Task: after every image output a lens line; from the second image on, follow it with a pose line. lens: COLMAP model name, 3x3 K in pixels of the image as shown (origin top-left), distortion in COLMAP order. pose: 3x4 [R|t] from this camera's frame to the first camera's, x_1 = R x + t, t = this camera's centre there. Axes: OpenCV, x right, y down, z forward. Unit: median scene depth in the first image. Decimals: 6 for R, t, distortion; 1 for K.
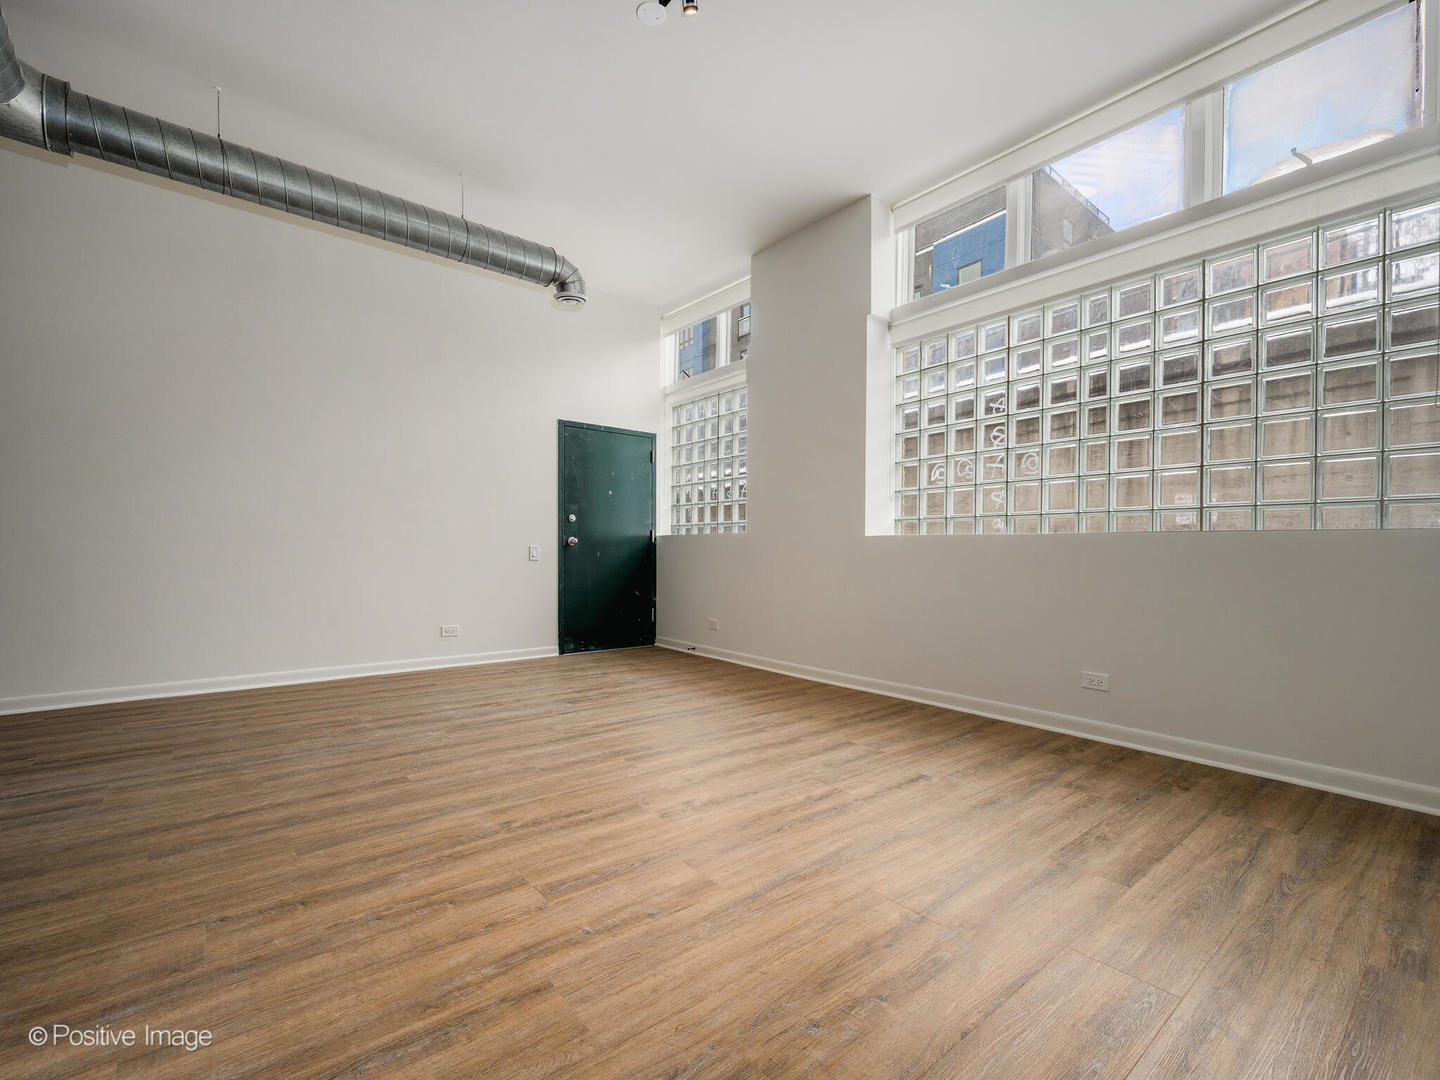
lens RADIAL K [[631.0, 0, 720.8], [0, 631.0, 556.3], [0, 0, 1]] dist [-0.002007, 0.000155]
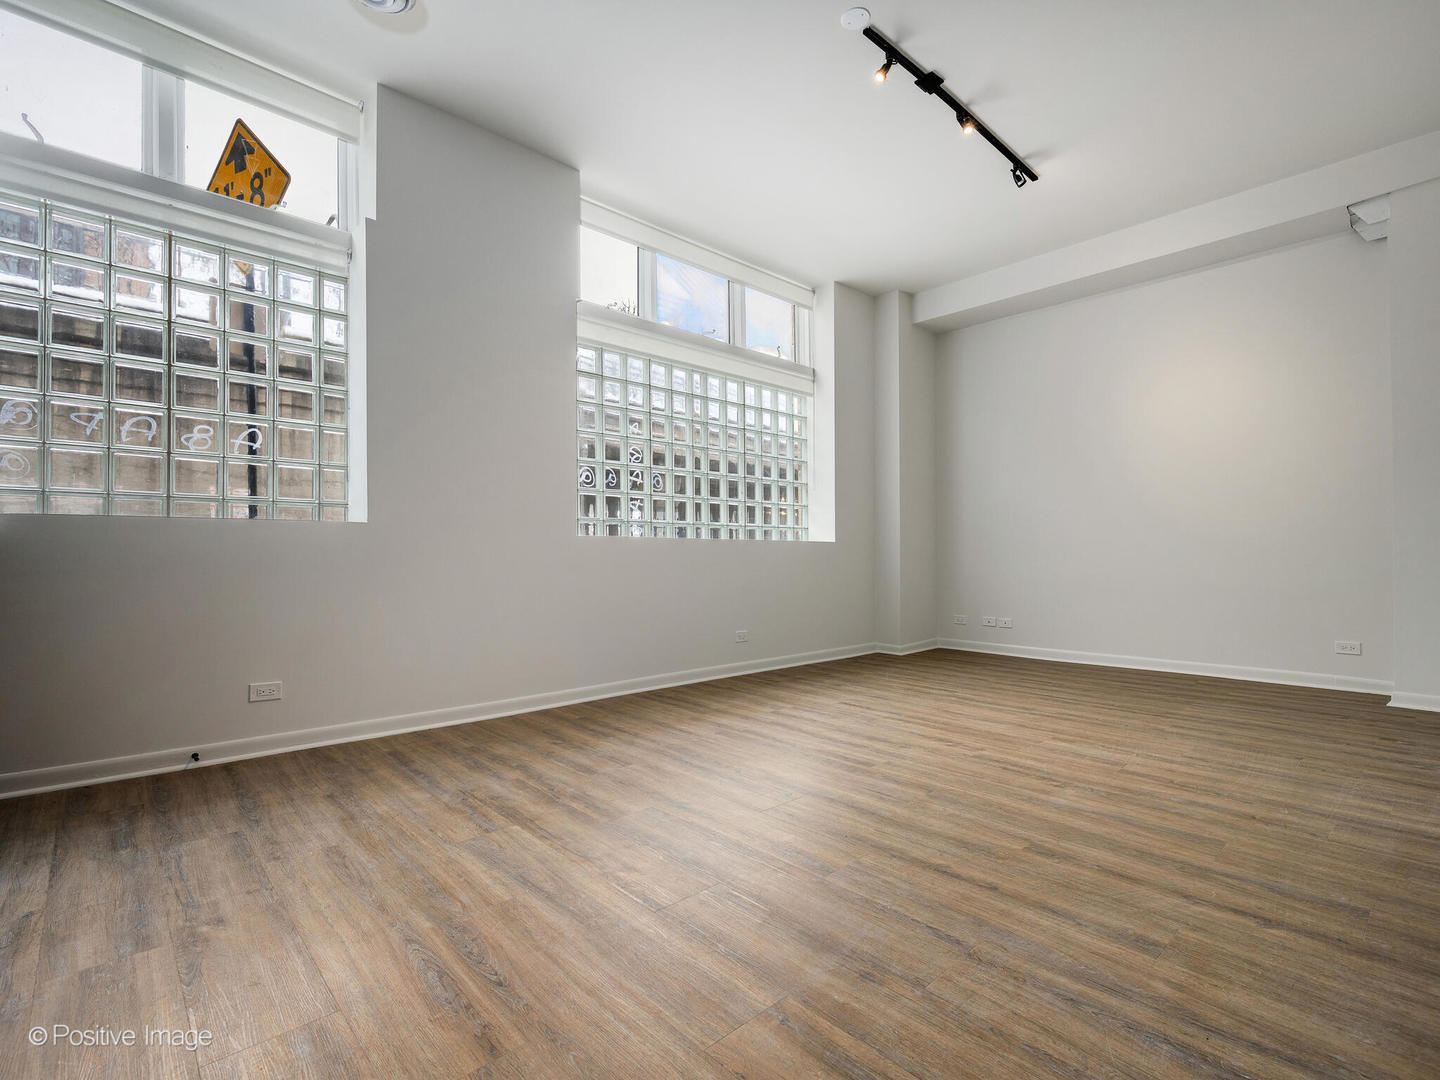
lens RADIAL K [[693.1, 0, 718.7], [0, 693.1, 544.5], [0, 0, 1]] dist [0.017251, 0.000211]
pose [[-0.069663, 0.006106, 0.997552, -1.545452], [0.002476, 0.999979, -0.005948, -0.023408], [-0.997567, 0.002055, -0.069677, 1.663128]]
